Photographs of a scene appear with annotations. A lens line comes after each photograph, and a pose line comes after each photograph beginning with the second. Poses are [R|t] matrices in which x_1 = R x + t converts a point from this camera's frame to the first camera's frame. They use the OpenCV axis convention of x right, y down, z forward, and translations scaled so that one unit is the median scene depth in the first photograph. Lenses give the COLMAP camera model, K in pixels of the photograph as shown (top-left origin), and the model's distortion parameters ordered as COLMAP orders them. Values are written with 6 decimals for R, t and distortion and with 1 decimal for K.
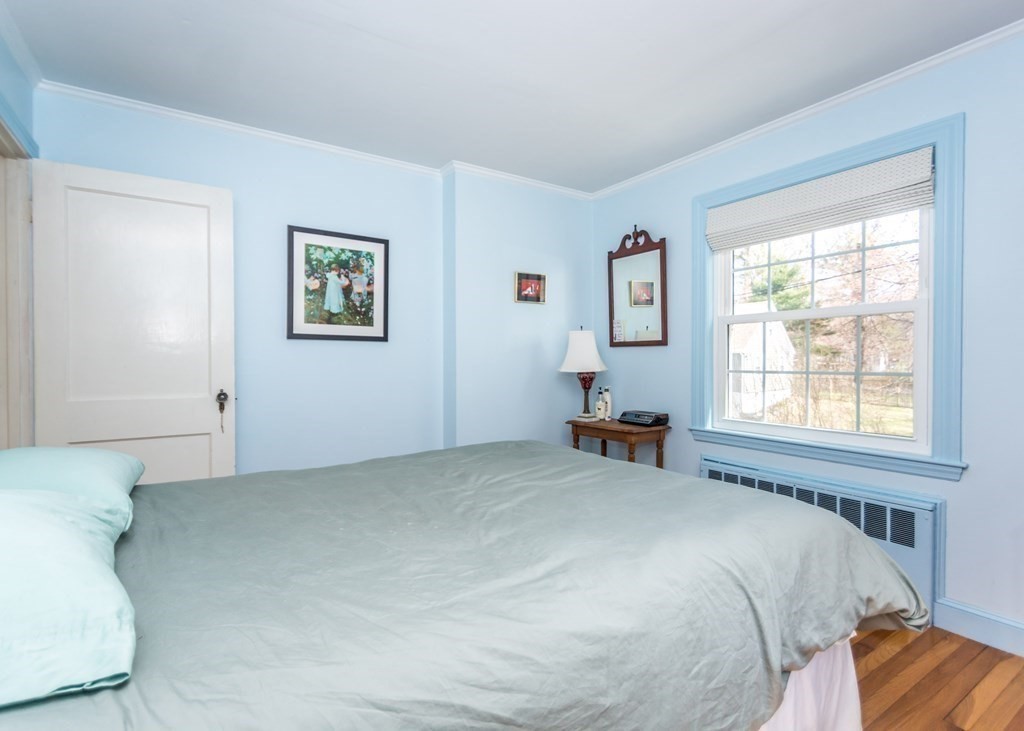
lens RADIAL K [[502.3, 0, 512.0], [0, 502.3, 365.5], [0, 0, 1]] dist [-0.003390, -0.000562]
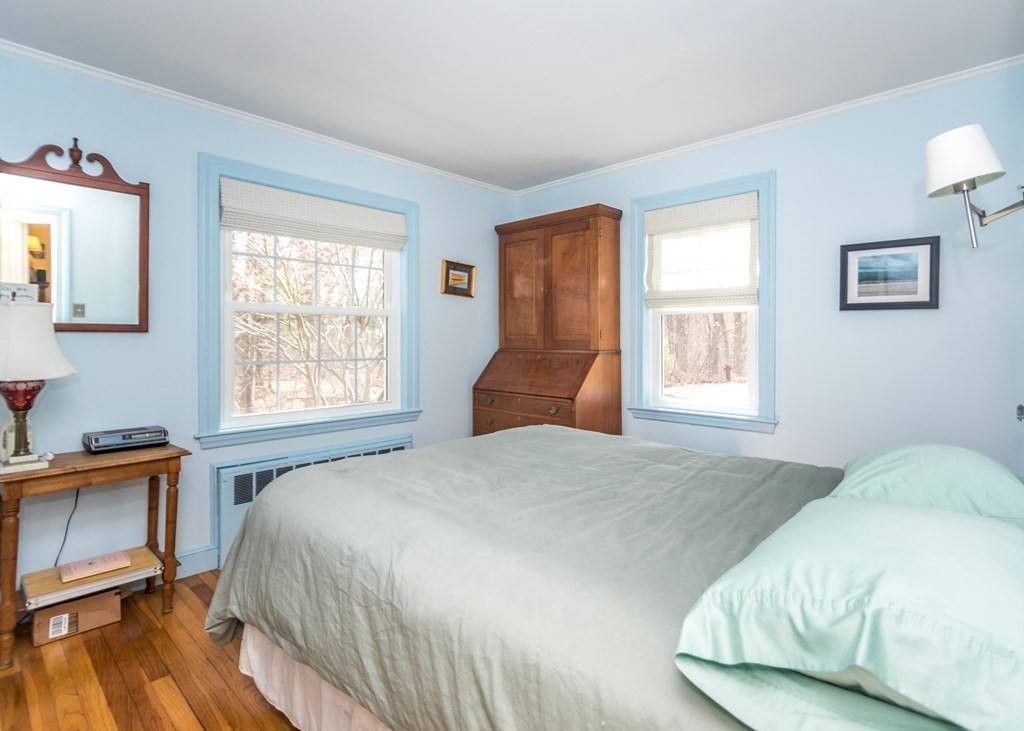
lens RADIAL K [[525.0, 0, 512.9], [0, 525.0, 342.1], [0, 0, 1]] dist [-0.002383, -0.000431]
pose [[-0.228694, -0.007496, 0.973470, -0.549698], [0.007853, 0.999924, 0.009544, -0.028713], [-0.973467, 0.009828, -0.228617, 0.658048]]
